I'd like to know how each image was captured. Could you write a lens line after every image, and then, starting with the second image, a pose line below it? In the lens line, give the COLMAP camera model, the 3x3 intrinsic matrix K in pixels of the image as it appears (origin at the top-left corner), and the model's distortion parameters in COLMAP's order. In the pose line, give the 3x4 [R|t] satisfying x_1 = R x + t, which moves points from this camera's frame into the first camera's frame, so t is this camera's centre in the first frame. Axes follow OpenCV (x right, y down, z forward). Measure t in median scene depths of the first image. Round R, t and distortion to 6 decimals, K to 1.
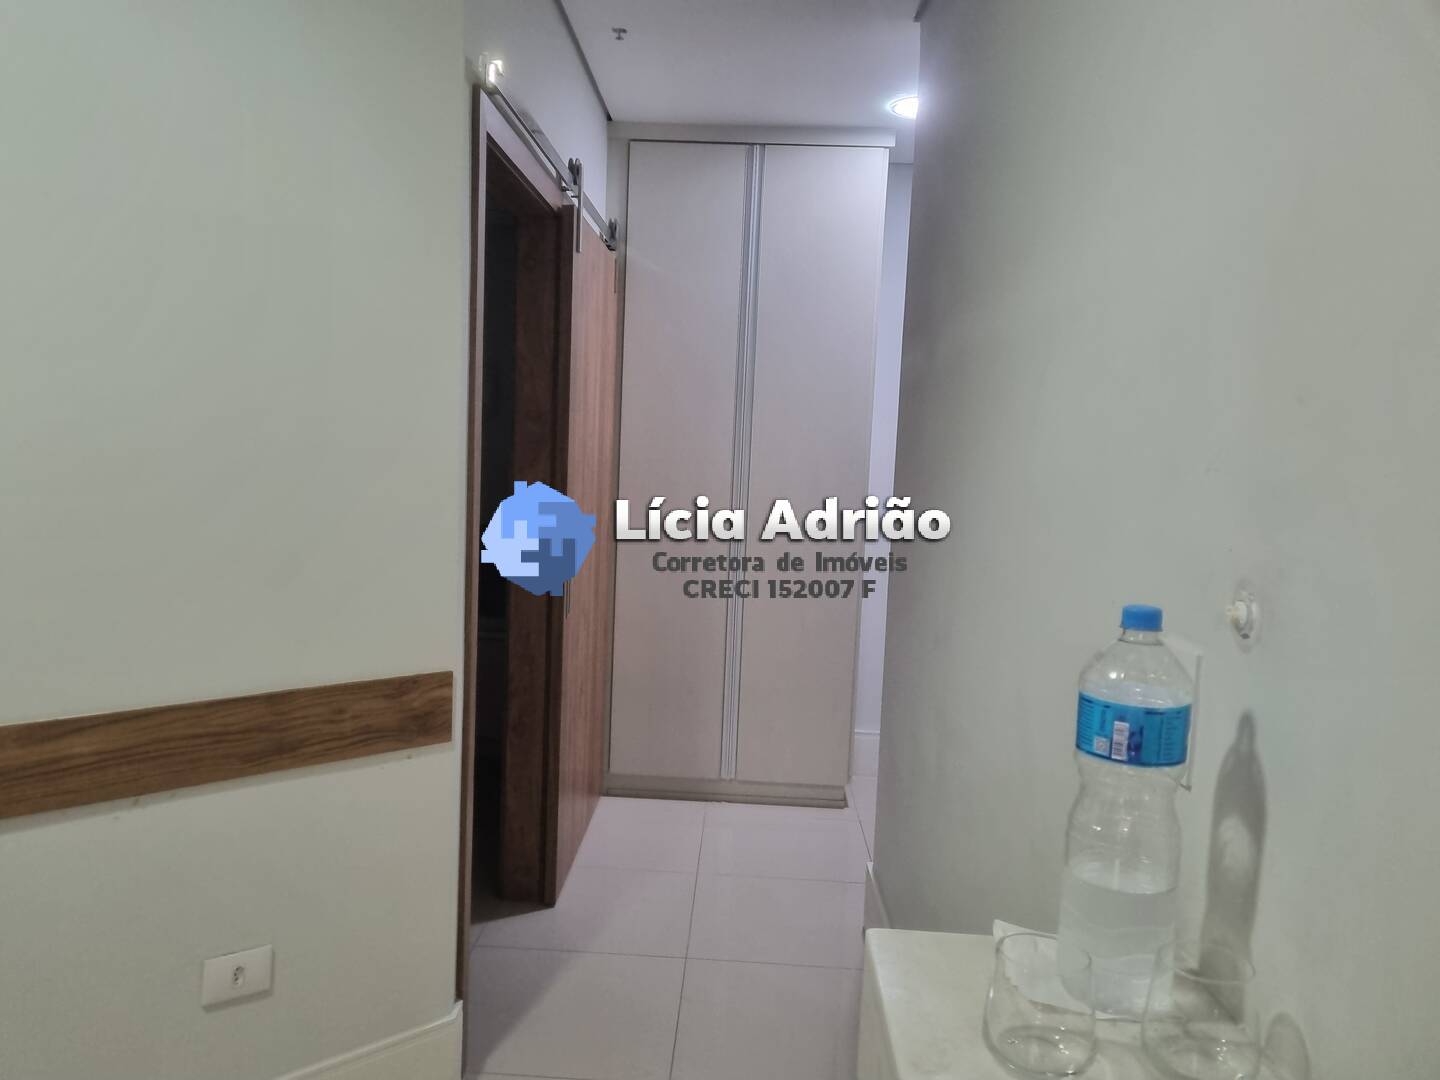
lens RADIAL K [[1088.4, 0, 716.3], [0, 1088.4, 540.3], [0, 0, 1]] dist [0.057351, -0.043672]
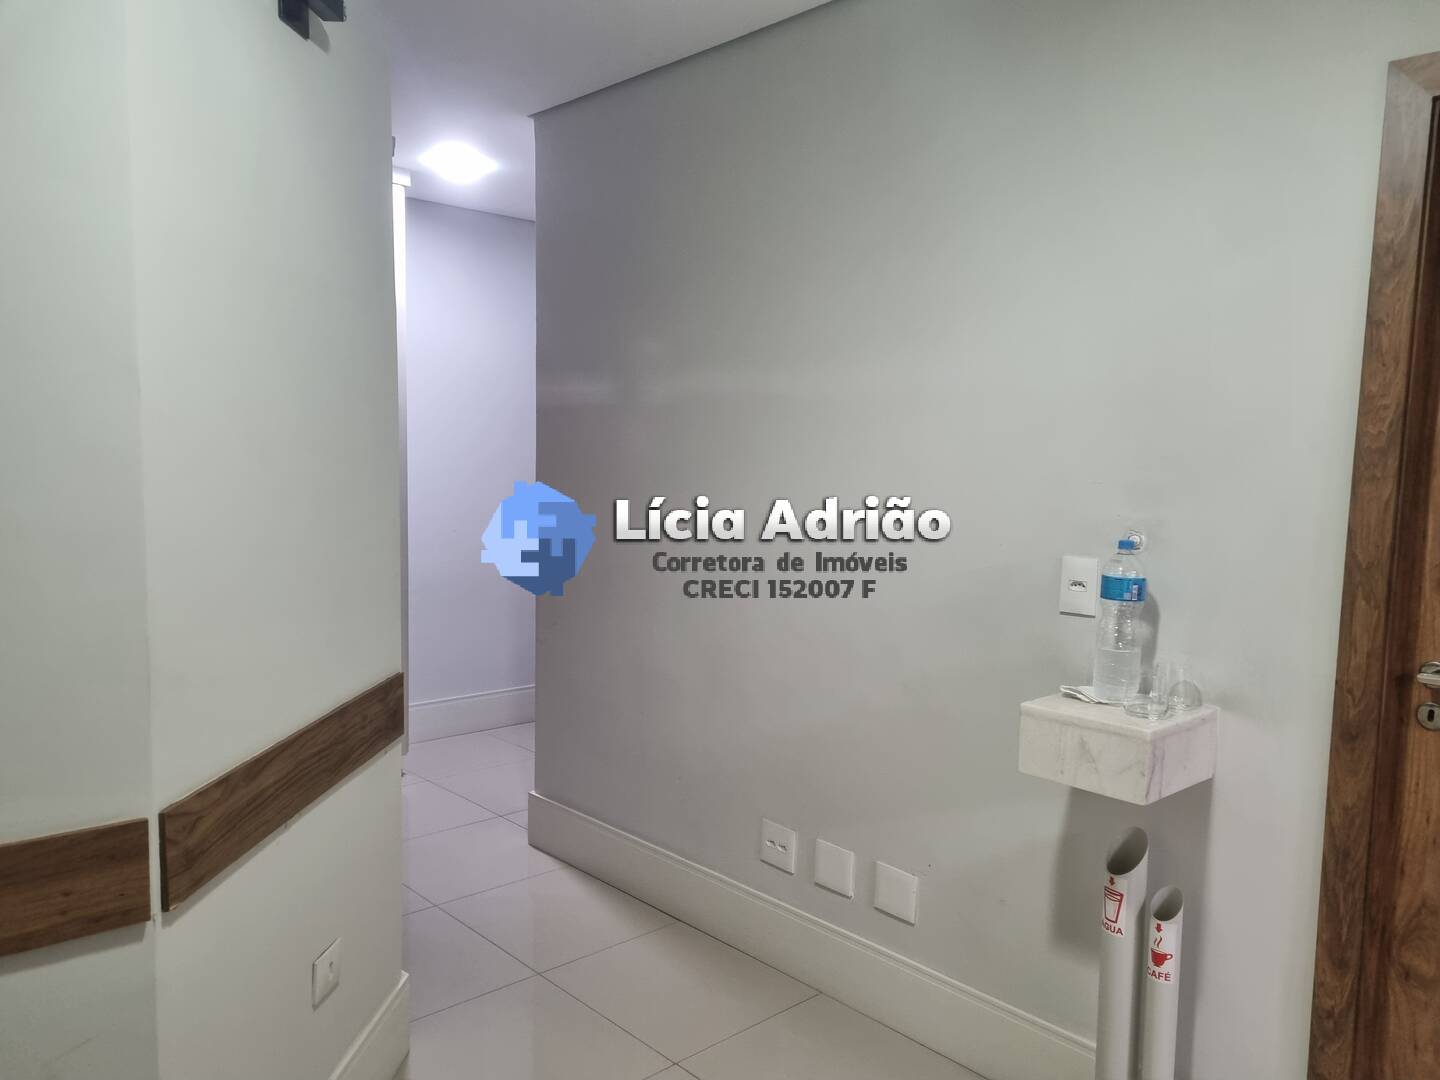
lens RADIAL K [[1088.4, 0, 719.8], [0, 1088.4, 543.6], [0, 0, 1]] dist [0.057351, -0.043672]
pose [[0.700838, -0.081490, 0.708651, -1.033143], [0.068941, 0.996540, 0.046415, -0.055677], [-0.709981, 0.016326, 0.704031, -0.046501]]
